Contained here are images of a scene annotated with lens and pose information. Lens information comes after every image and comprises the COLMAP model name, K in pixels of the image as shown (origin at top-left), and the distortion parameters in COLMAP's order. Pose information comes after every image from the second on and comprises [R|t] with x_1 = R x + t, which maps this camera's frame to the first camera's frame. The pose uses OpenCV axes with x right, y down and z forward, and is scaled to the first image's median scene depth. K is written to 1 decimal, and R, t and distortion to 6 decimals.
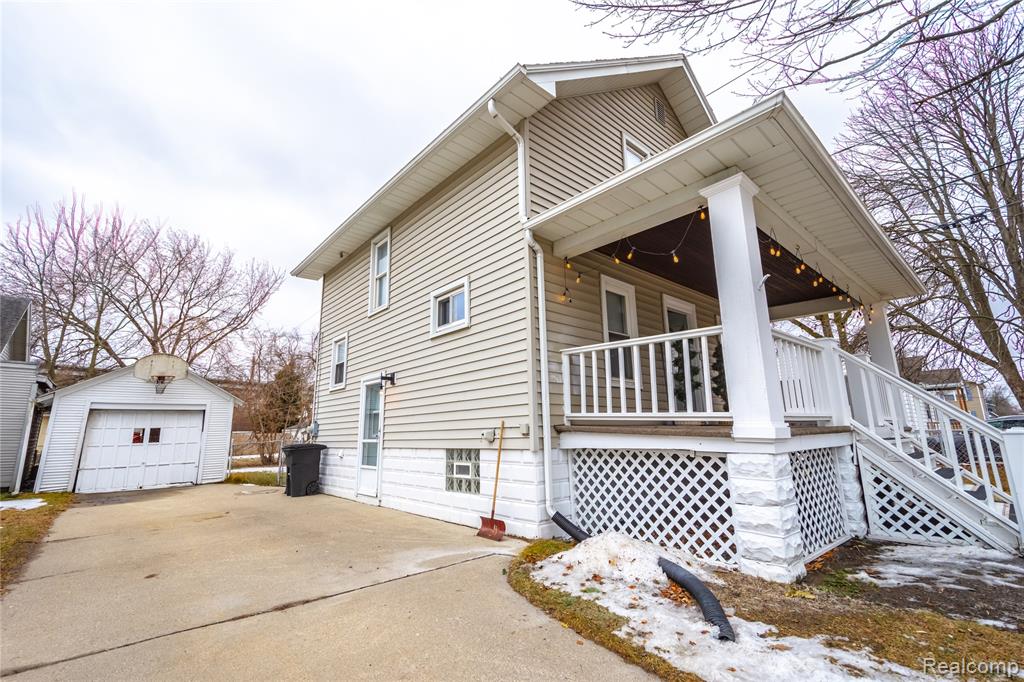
lens RADIAL K [[449.8, 0, 515.7], [0, 449.8, 340.1], [0, 0, 1]] dist [0.014422, -0.002542]
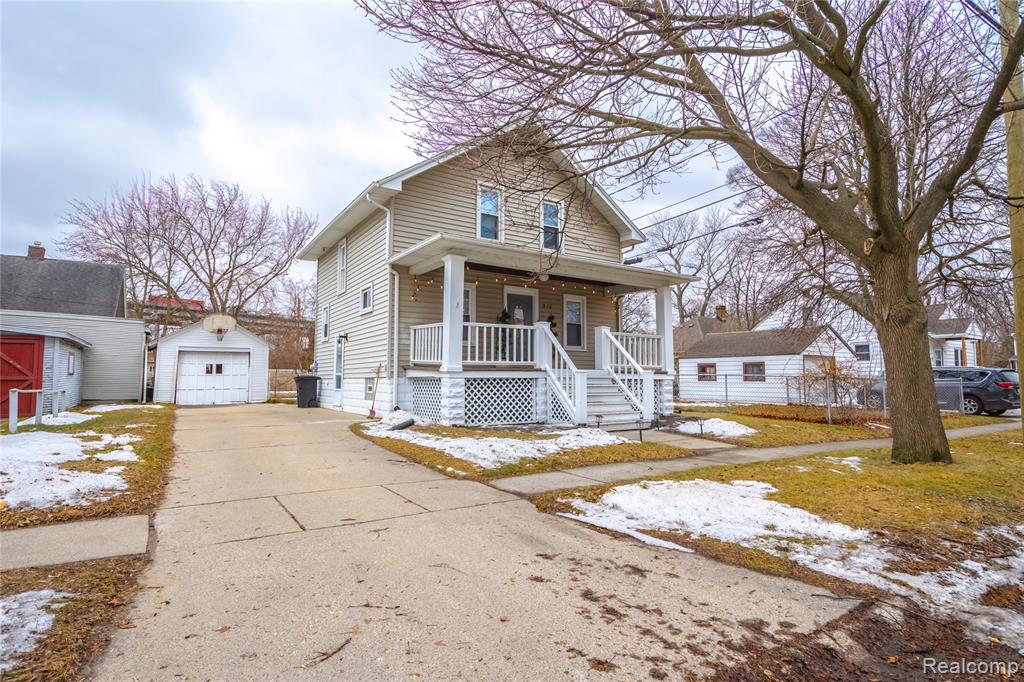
lens RADIAL K [[508.1, 0, 509.5], [0, 508.1, 346.4], [0, 0, 1]] dist [0.000191, -0.000658]
pose [[0.989872, 0.012763, -0.141388, 0.590267], [0.007369, 0.989988, 0.140959, -0.140627], [0.141772, -0.140574, 0.979867, -0.755453]]
